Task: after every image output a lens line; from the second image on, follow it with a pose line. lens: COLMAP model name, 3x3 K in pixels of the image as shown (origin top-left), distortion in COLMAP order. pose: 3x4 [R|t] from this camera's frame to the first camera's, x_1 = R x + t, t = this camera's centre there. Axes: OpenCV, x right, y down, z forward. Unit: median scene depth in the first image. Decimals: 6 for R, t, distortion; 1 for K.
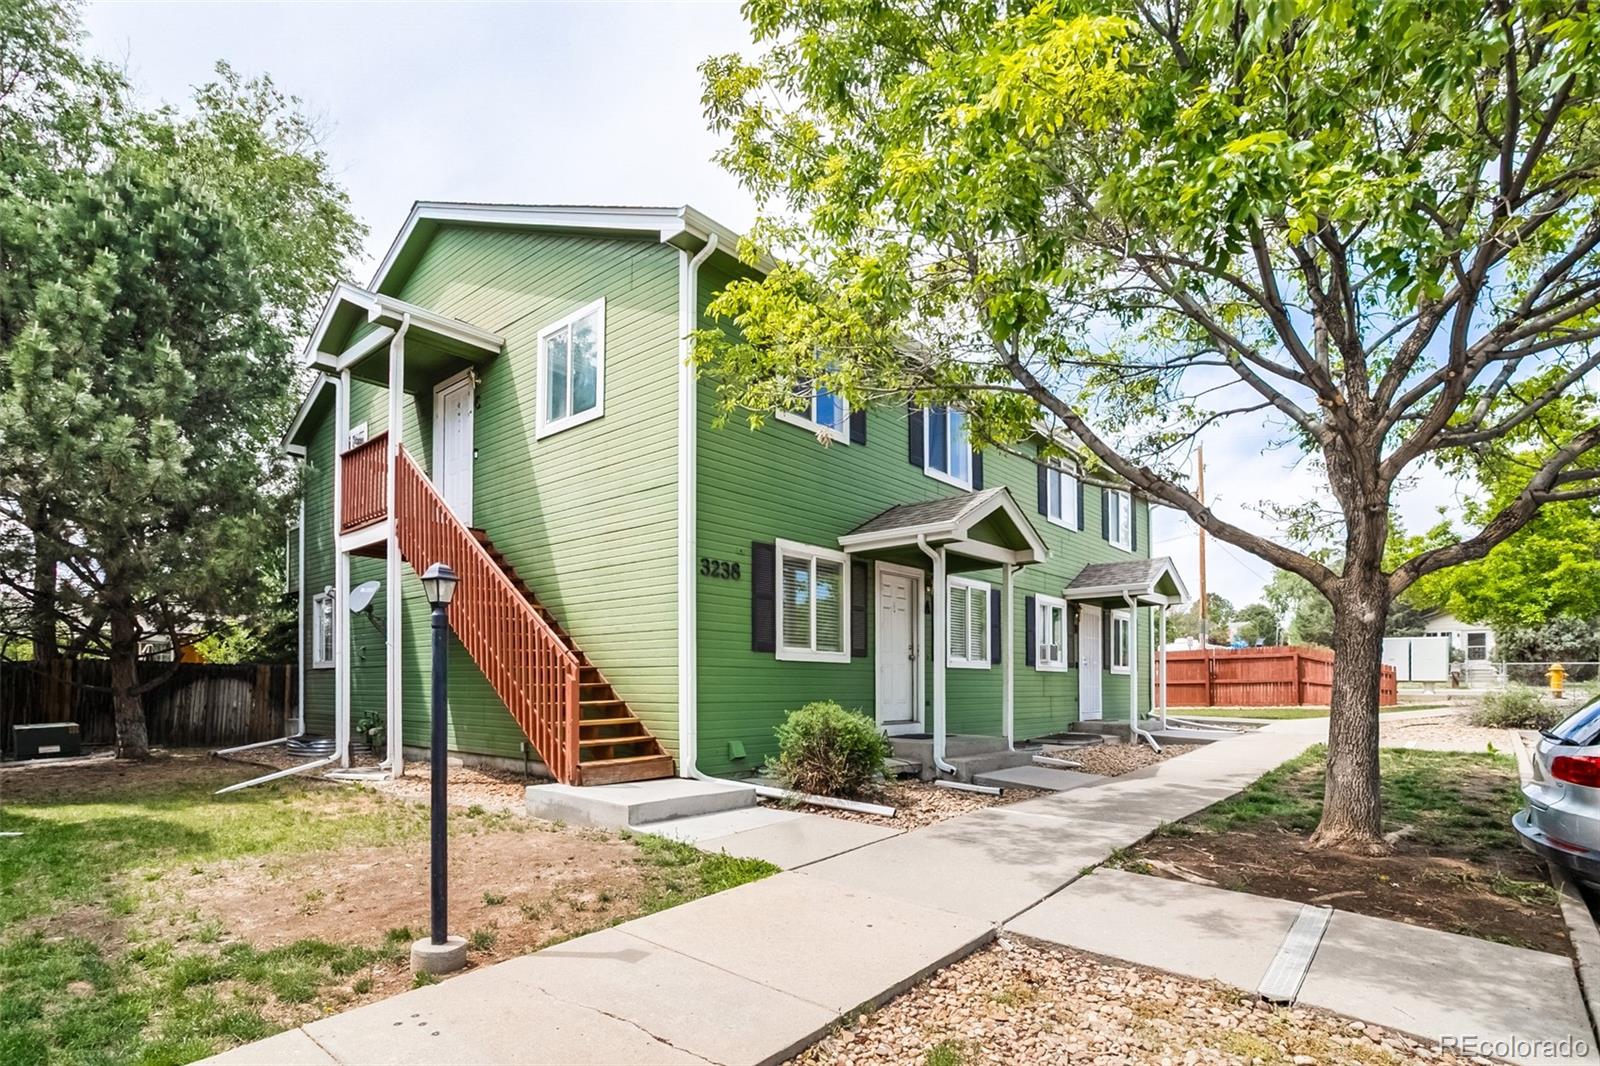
lens RADIAL K [[770.5, 0, 804.1], [0, 770.5, 597.7], [0, 0, 1]] dist [-0.056419, 0.028590]
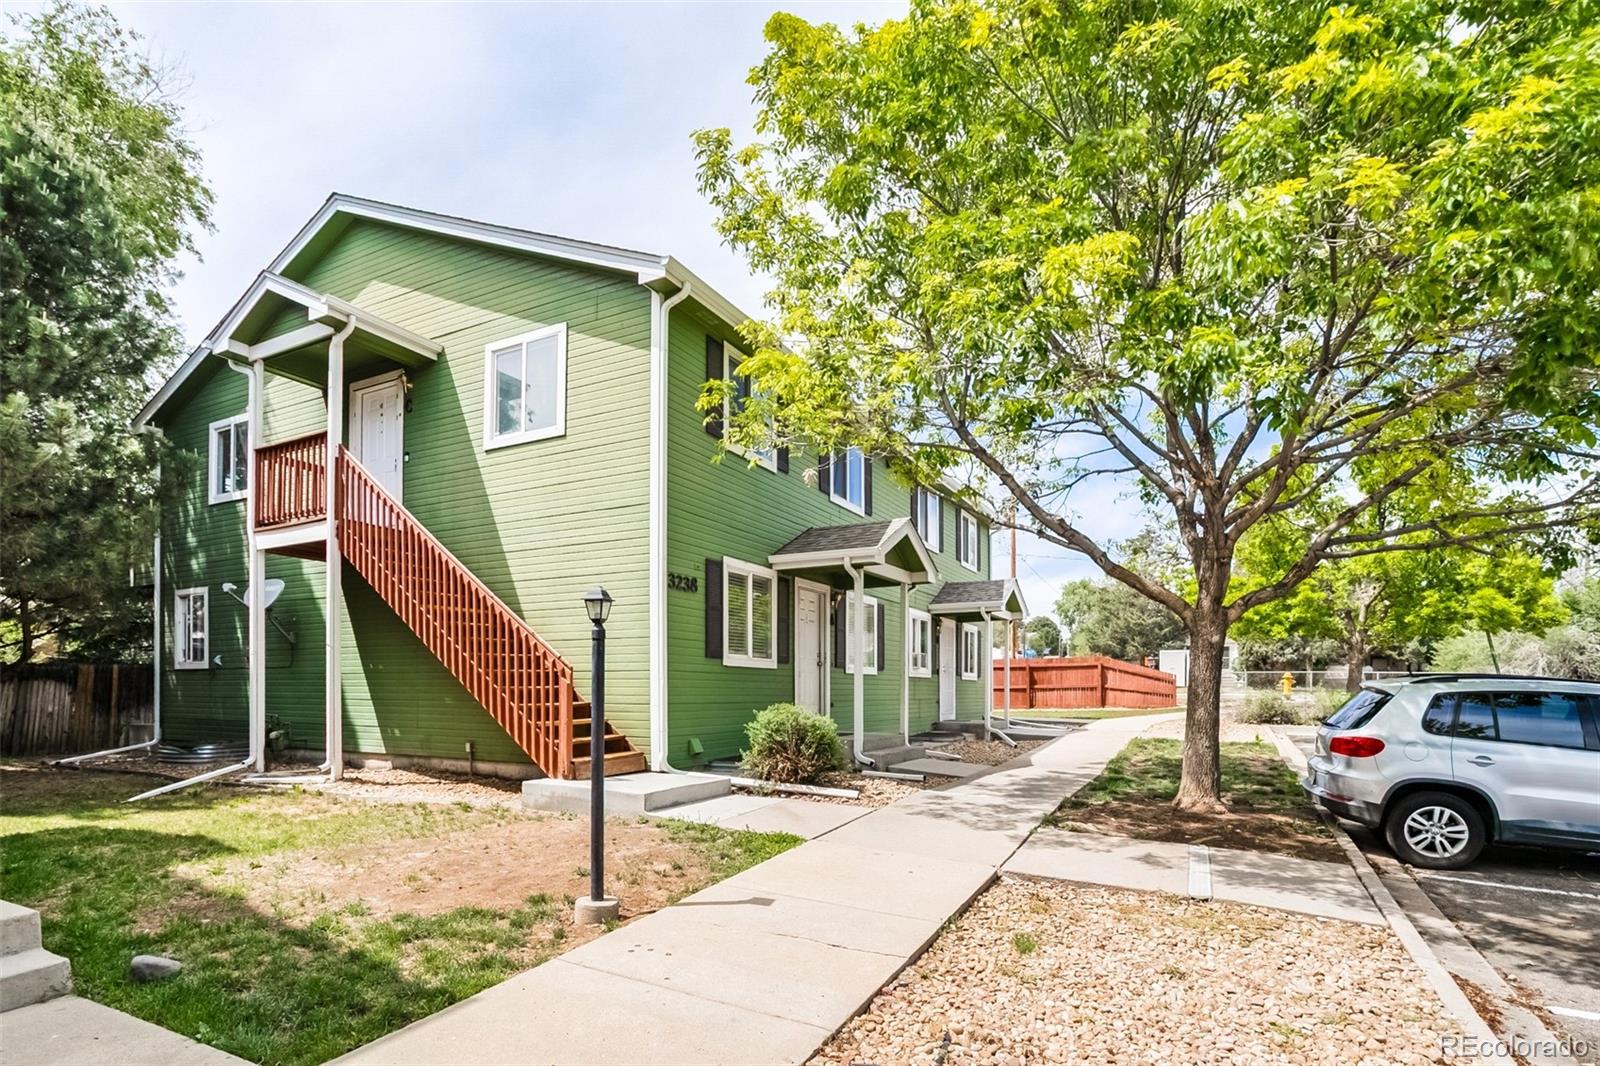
lens RADIAL K [[770.5, 0, 788.2], [0, 770.5, 592.9], [0, 0, 1]] dist [-0.056419, 0.028590]
pose [[0.976281, 0.028119, 0.214675, -0.175519], [-0.025617, 0.999568, -0.014431, -0.010033], [-0.214988, 0.008589, 0.976579, -0.101112]]
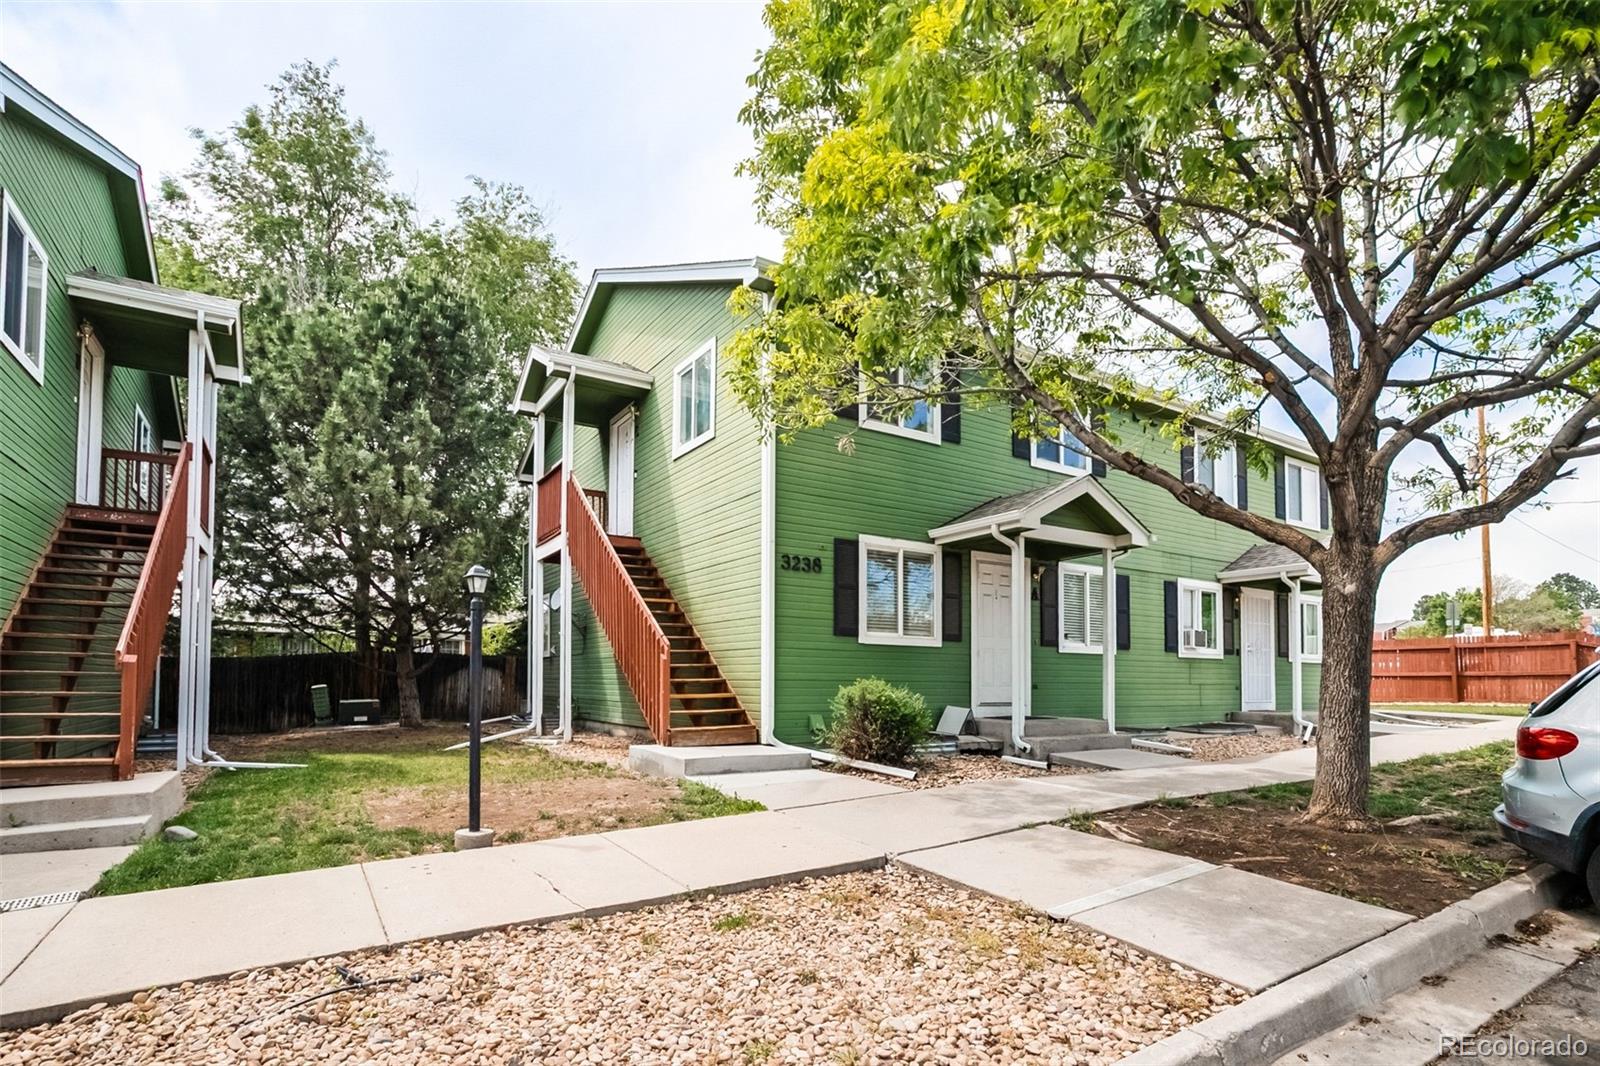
lens RADIAL K [[770.5, 0, 830.2], [0, 770.5, 571.3], [0, 0, 1]] dist [-0.056419, 0.028590]
pose [[0.961539, -0.032323, -0.272759, 0.216962], [0.024110, 0.999151, -0.033409, 0.011849], [0.273607, 0.025548, 0.961502, -0.078201]]
